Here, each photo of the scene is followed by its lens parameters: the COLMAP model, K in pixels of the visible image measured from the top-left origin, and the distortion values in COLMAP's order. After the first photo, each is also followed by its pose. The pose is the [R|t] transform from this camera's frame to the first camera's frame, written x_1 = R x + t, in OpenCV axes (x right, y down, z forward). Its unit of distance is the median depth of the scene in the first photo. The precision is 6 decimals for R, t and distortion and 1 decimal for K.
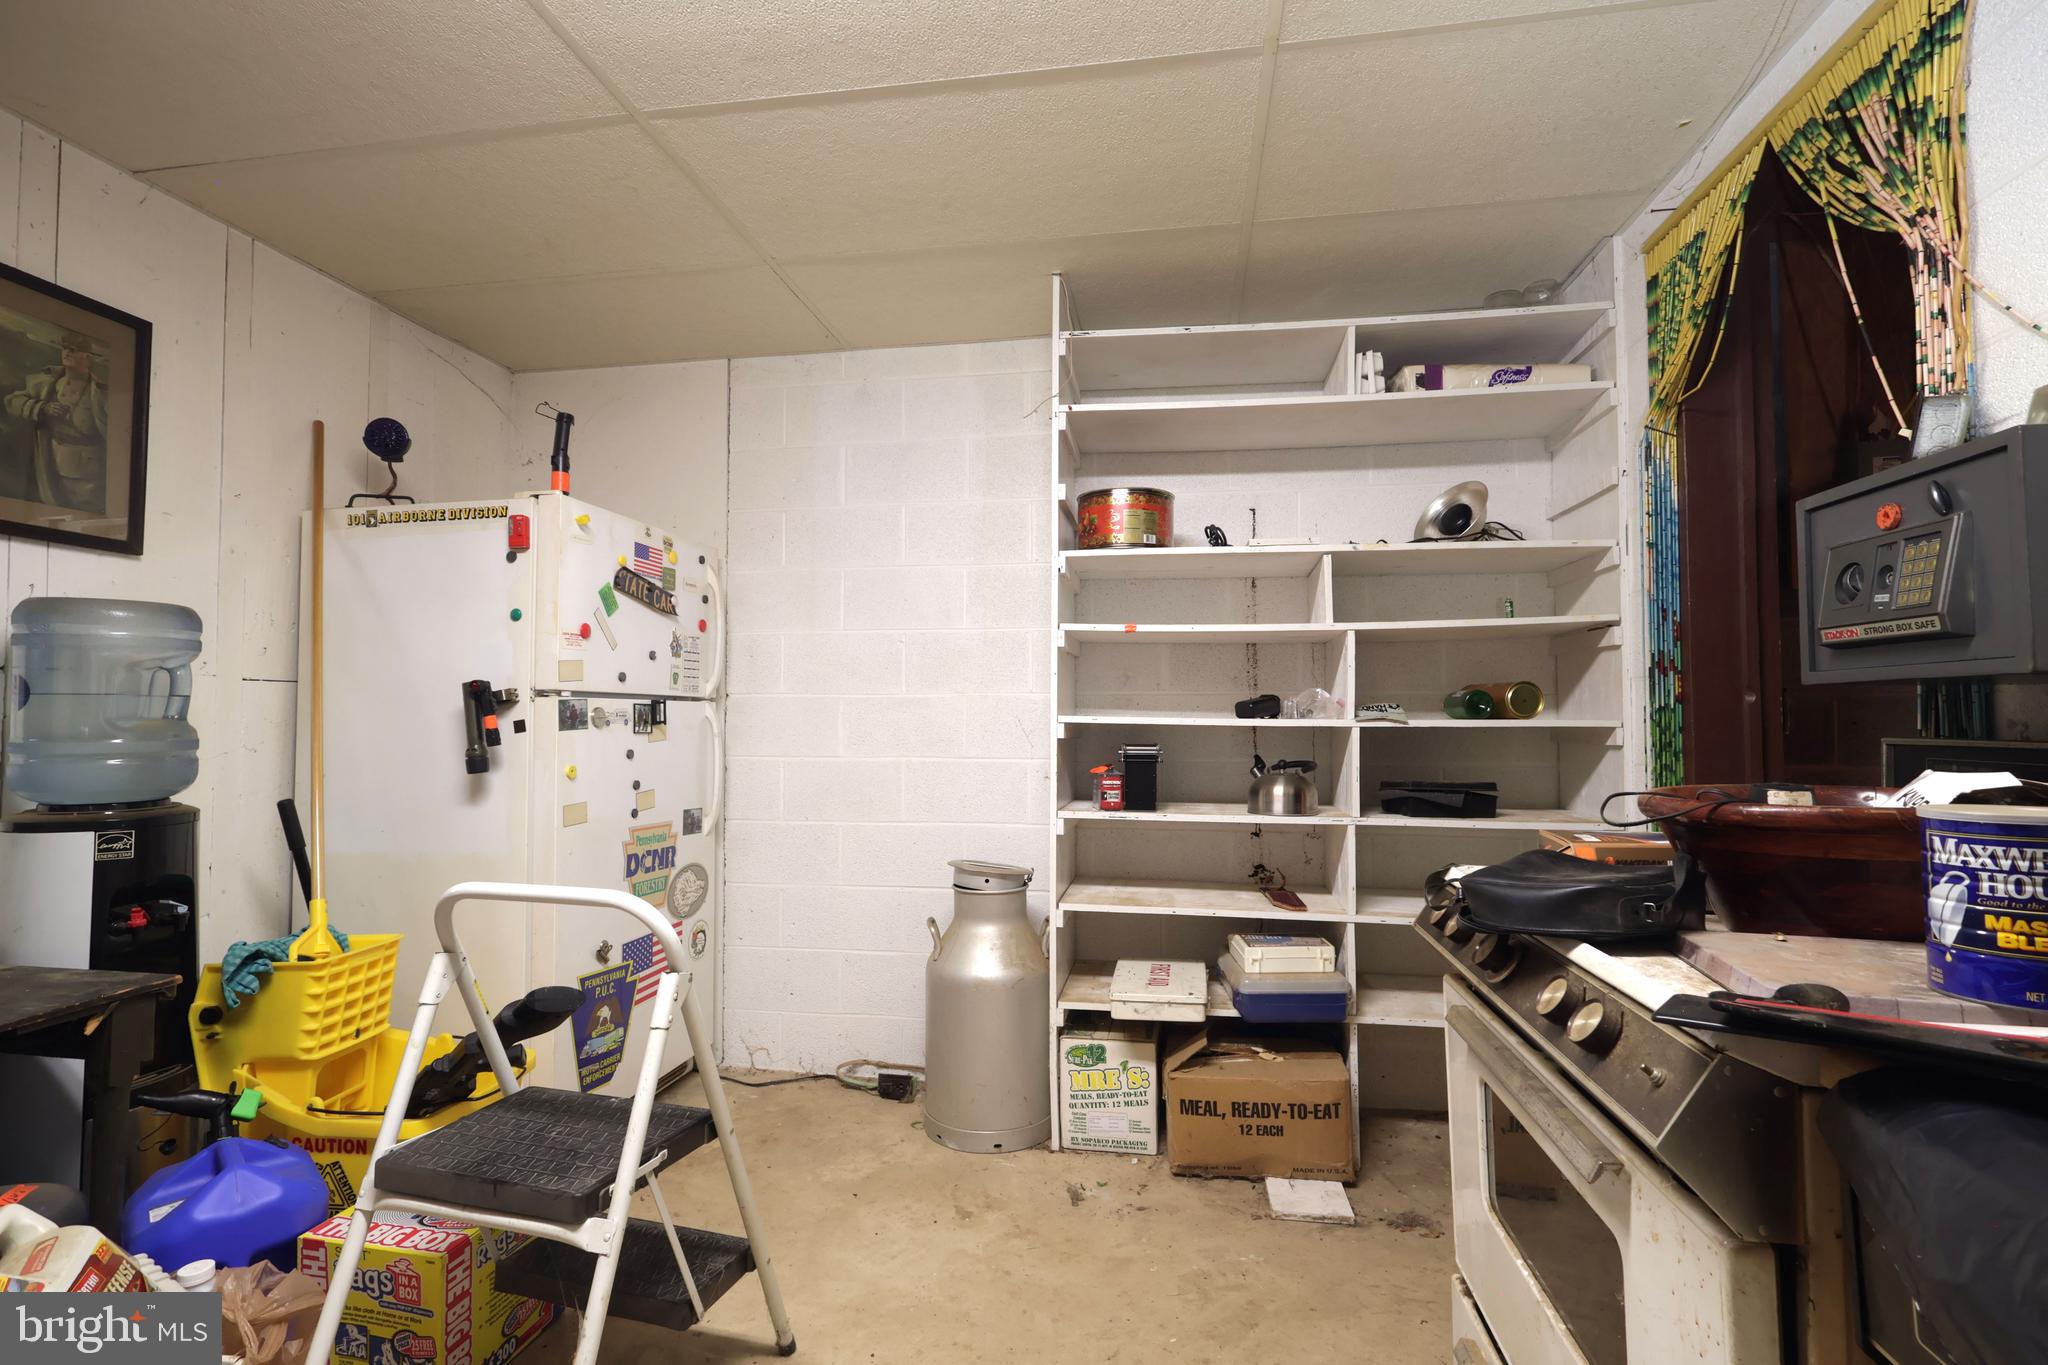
lens RADIAL K [[954.4, 0, 1024.4], [0, 954.4, 683.5], [0, 0, 1]] dist [0.001596, 0.001883]
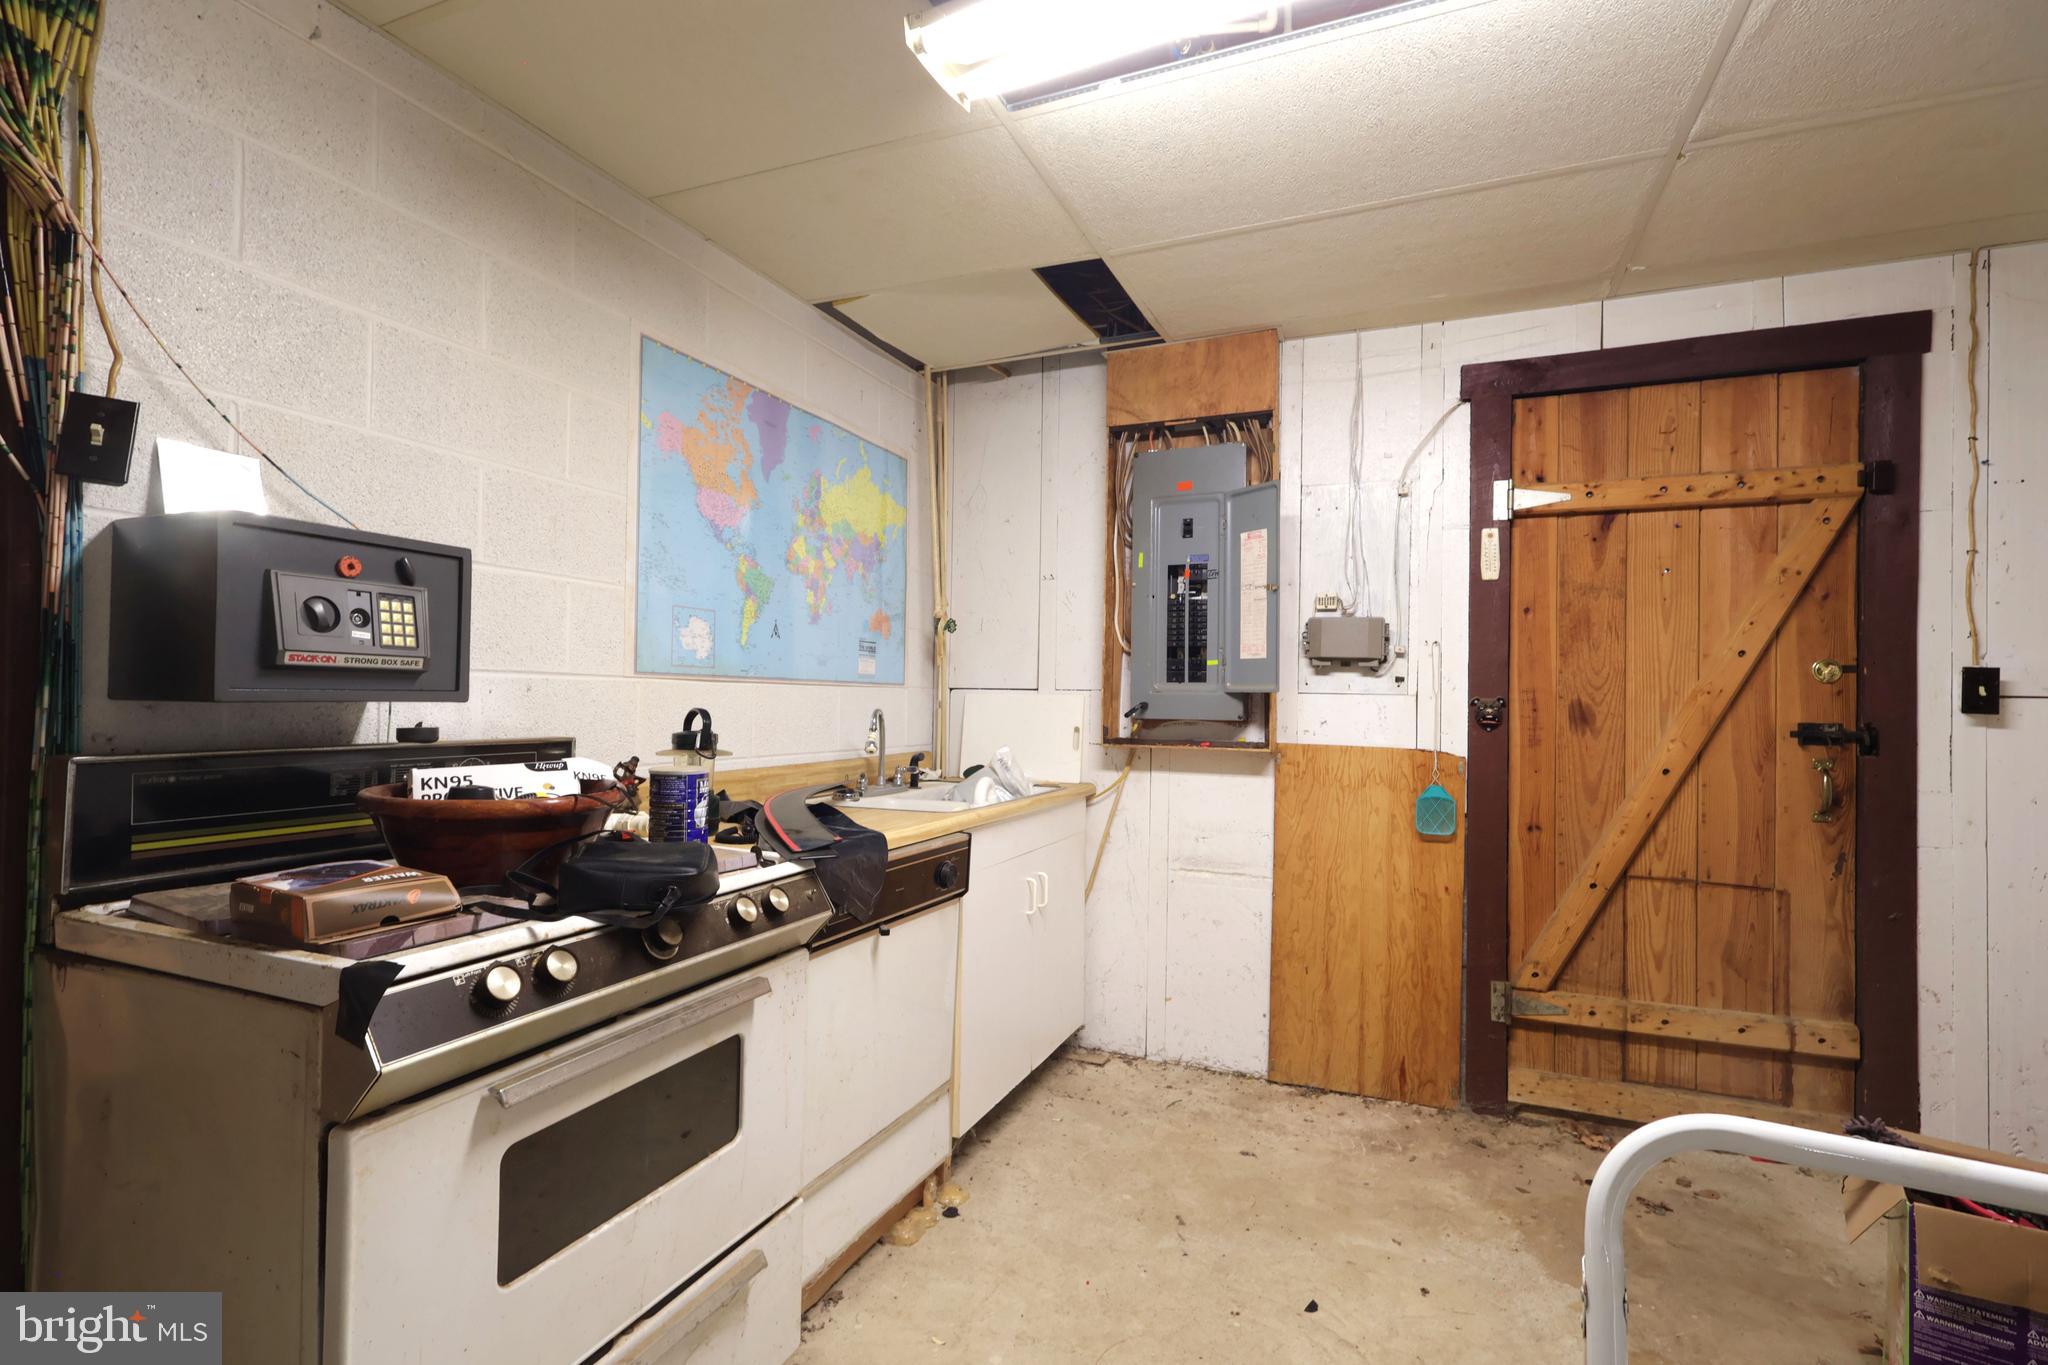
lens RADIAL K [[954.4, 0, 1023.2], [0, 954.4, 689.9], [0, 0, 1]] dist [0.001596, 0.001883]
pose [[-0.972525, -0.009407, 0.232607, -0.221652], [-0.020394, 0.998784, -0.044874, 0.019261], [-0.231902, -0.048385, -0.971535, 2.061283]]
